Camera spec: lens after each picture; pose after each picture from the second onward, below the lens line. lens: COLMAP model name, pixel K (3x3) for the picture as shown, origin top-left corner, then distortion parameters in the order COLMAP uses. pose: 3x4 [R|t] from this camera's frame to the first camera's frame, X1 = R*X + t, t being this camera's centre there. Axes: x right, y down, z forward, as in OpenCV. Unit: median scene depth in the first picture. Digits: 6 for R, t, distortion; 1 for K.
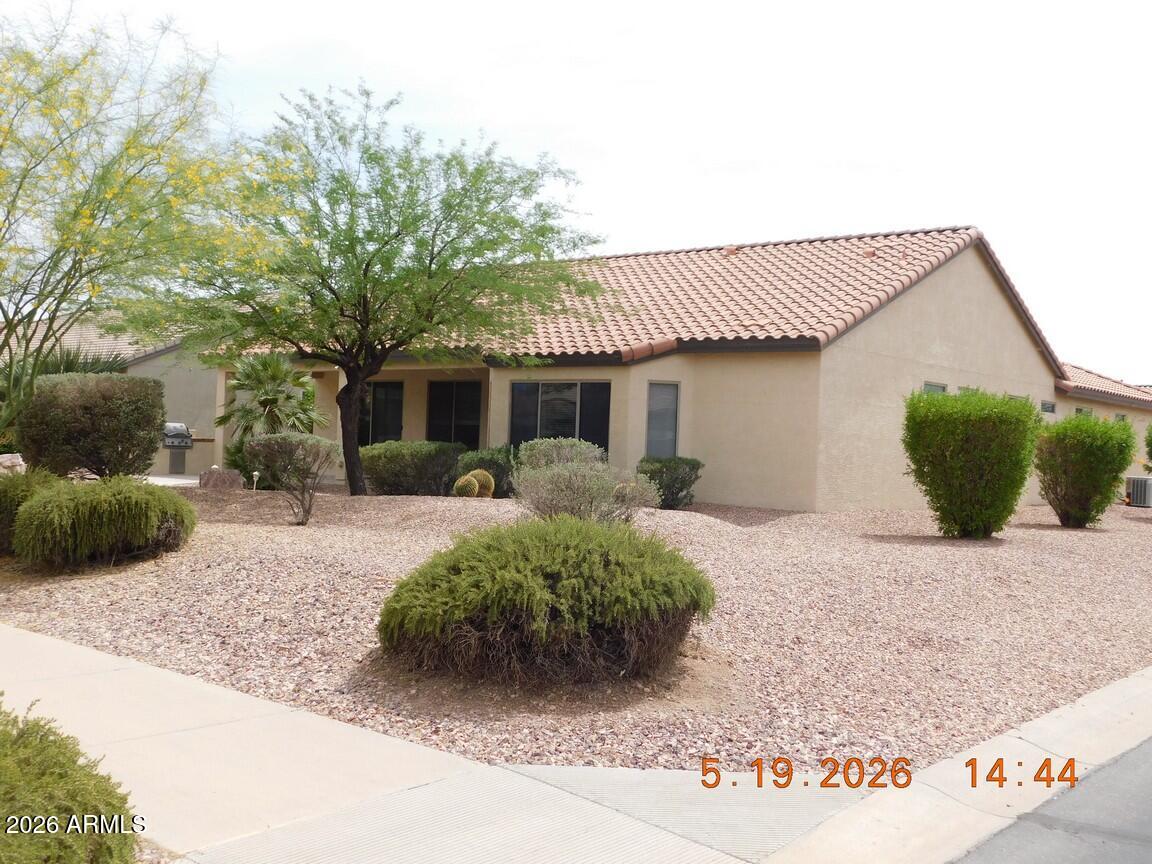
lens RADIAL K [[1204.9, 0, 576.0], [0, 1204.9, 432.0], [0, 0, 1]] dist [0.003328, 0.018842]
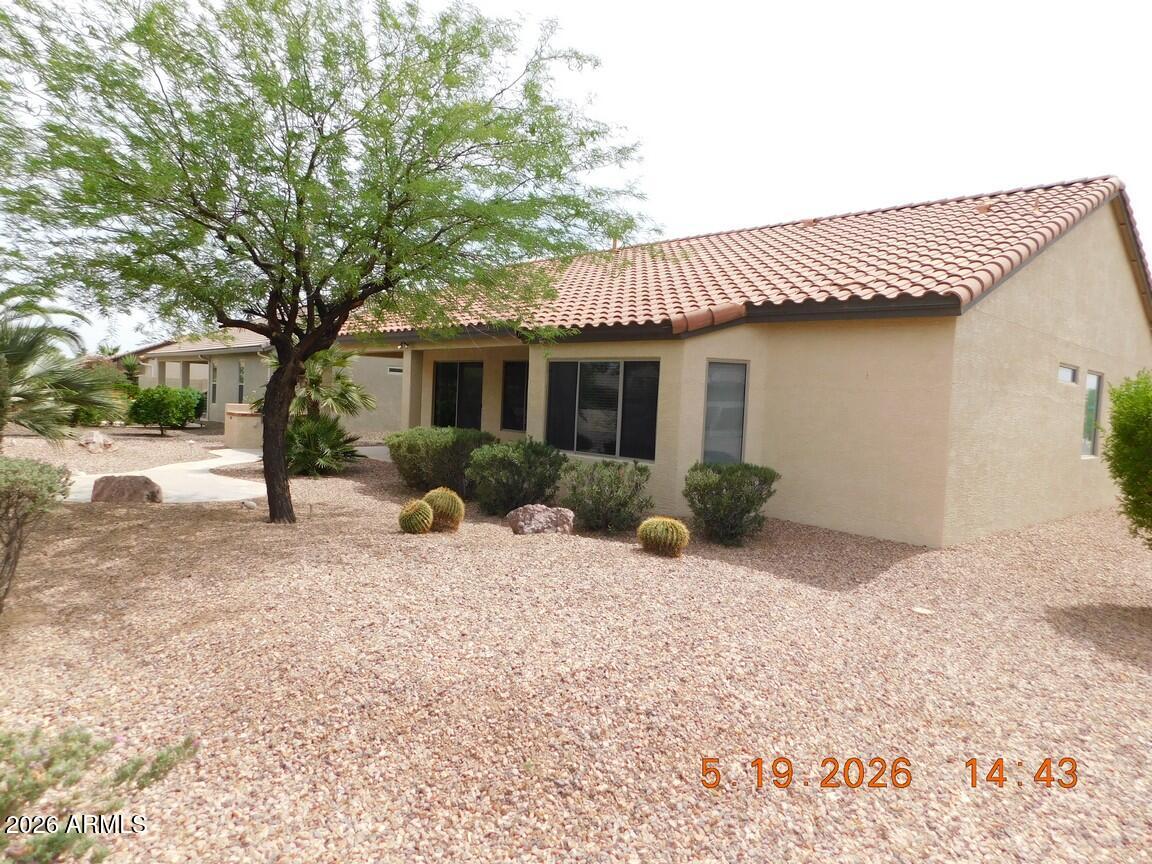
lens RADIAL K [[753.7, 0, 576.0], [0, 753.7, 432.0], [0, 0, 1]] dist [-0.079365, 0.058406]
pose [[0.989533, 0.015149, -0.143508, 0.046796], [-0.008684, 0.998923, 0.045569, -0.017126], [0.144044, -0.043846, 0.988600, 0.513046]]
